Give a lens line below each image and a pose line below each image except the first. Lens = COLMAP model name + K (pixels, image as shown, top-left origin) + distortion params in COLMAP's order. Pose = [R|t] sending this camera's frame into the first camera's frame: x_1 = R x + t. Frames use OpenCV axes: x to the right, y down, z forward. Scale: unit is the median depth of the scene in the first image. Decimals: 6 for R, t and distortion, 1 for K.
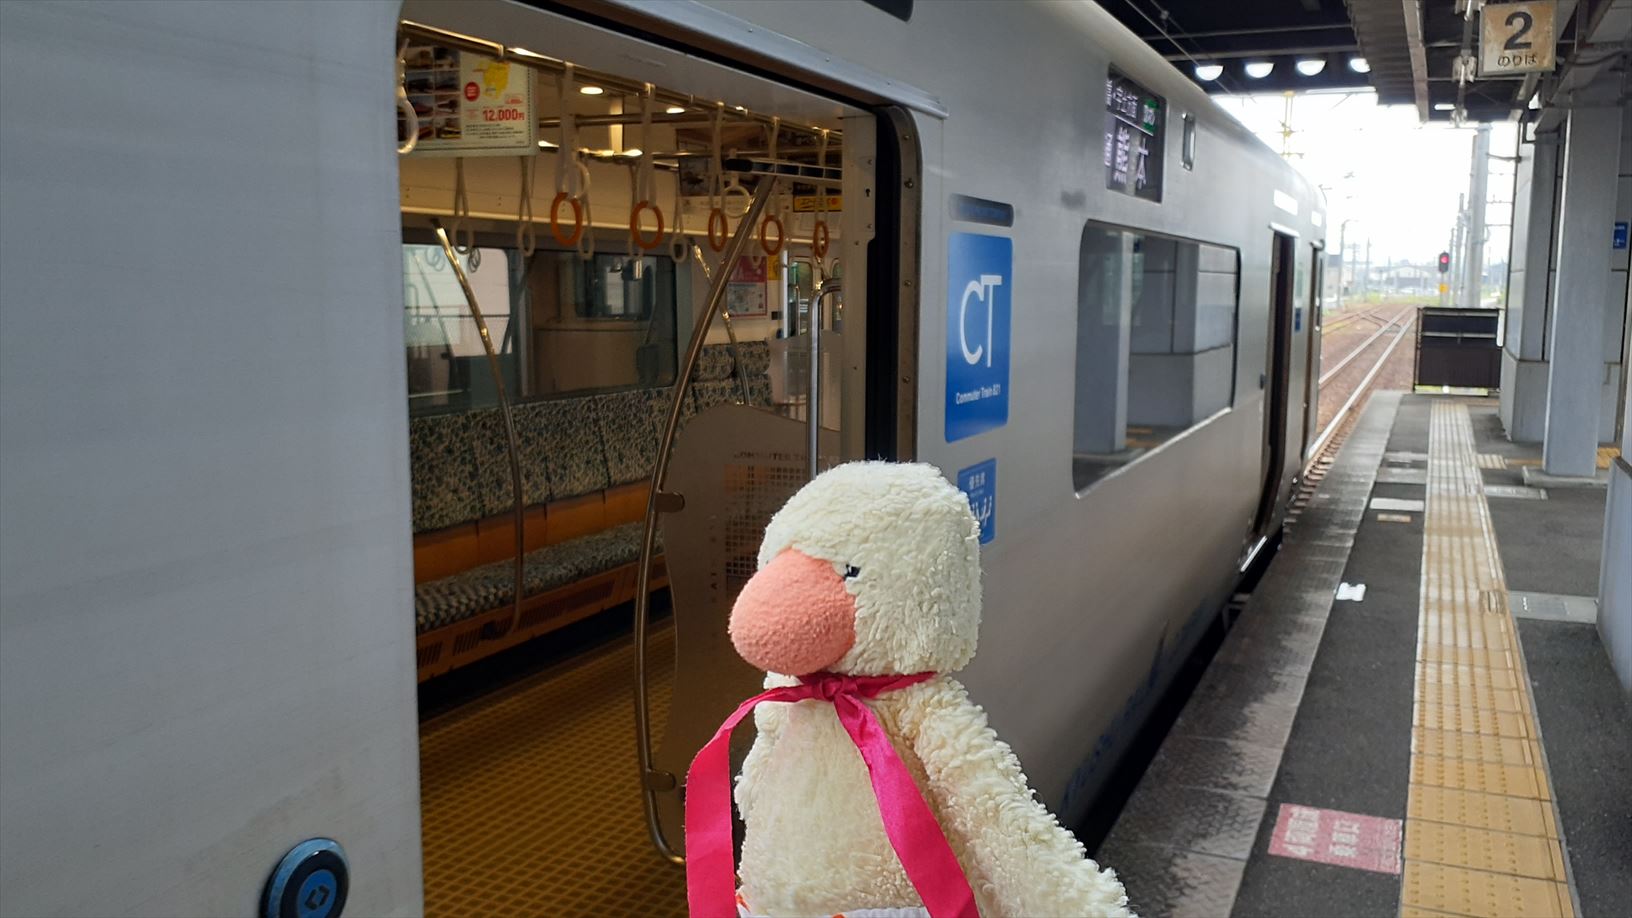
lens RADIAL K [[1321.5, 0, 816.0], [0, 1321.5, 459.0], [0, 0, 1]] dist [0.103577, -0.190745]
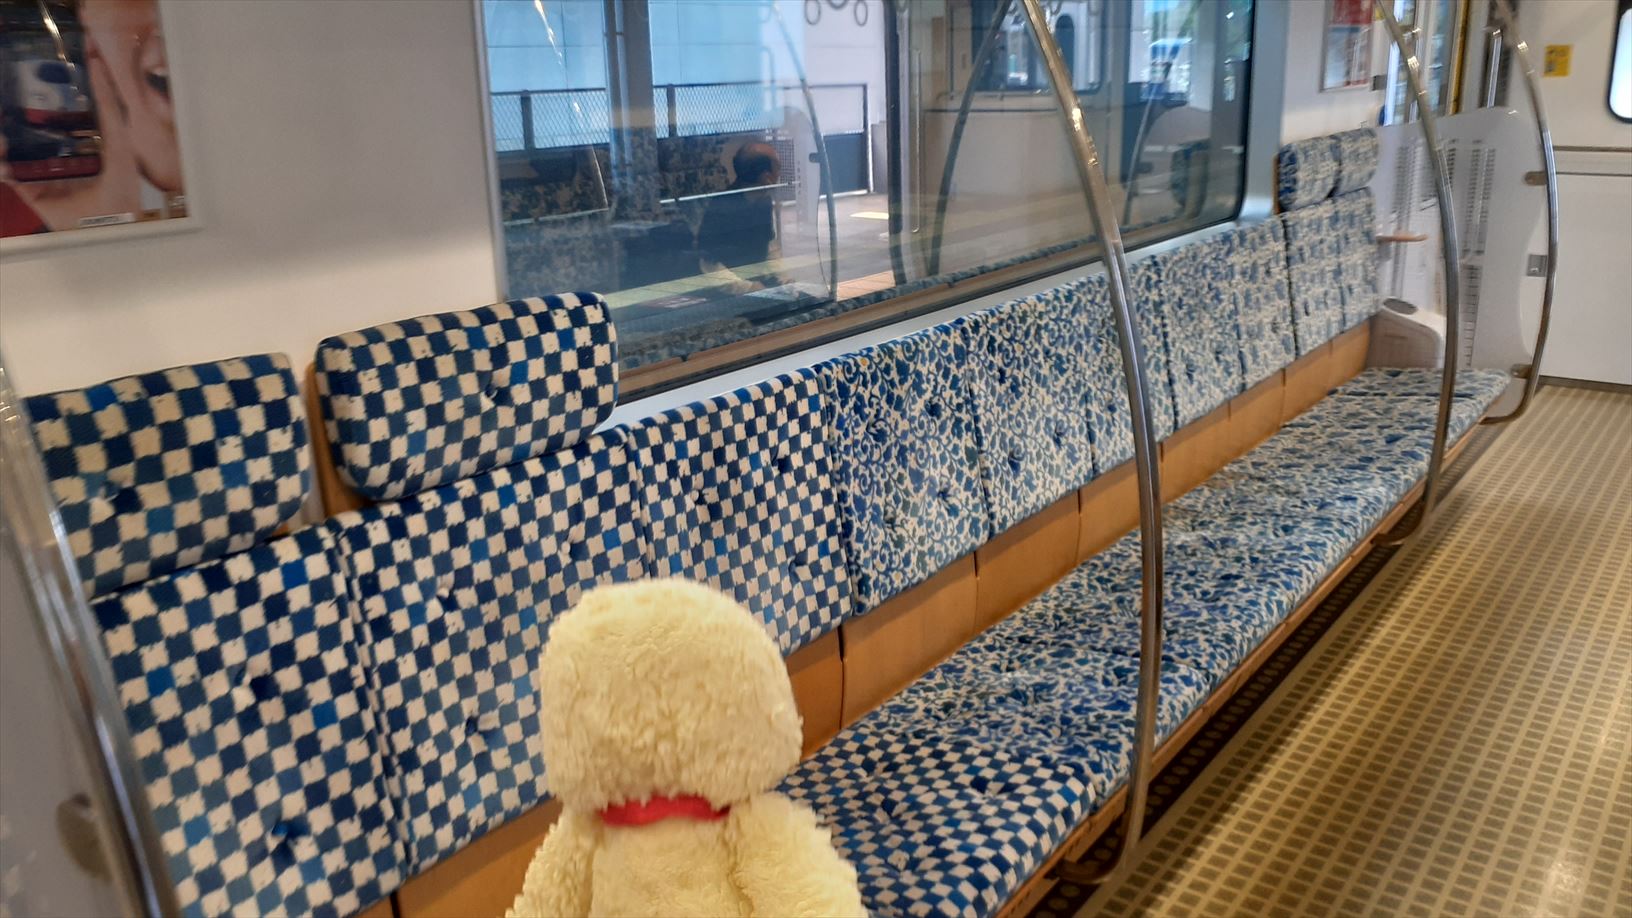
lens RADIAL K [[1321.5, 0, 816.0], [0, 1321.5, 459.0], [0, 0, 1]] dist [0.103577, -0.190745]
pose [[0.977595, 0.041288, -0.206406, -0.214272], [-0.005394, 0.985166, 0.171518, -0.067053], [0.210426, -0.166561, 0.963316, 0.528445]]
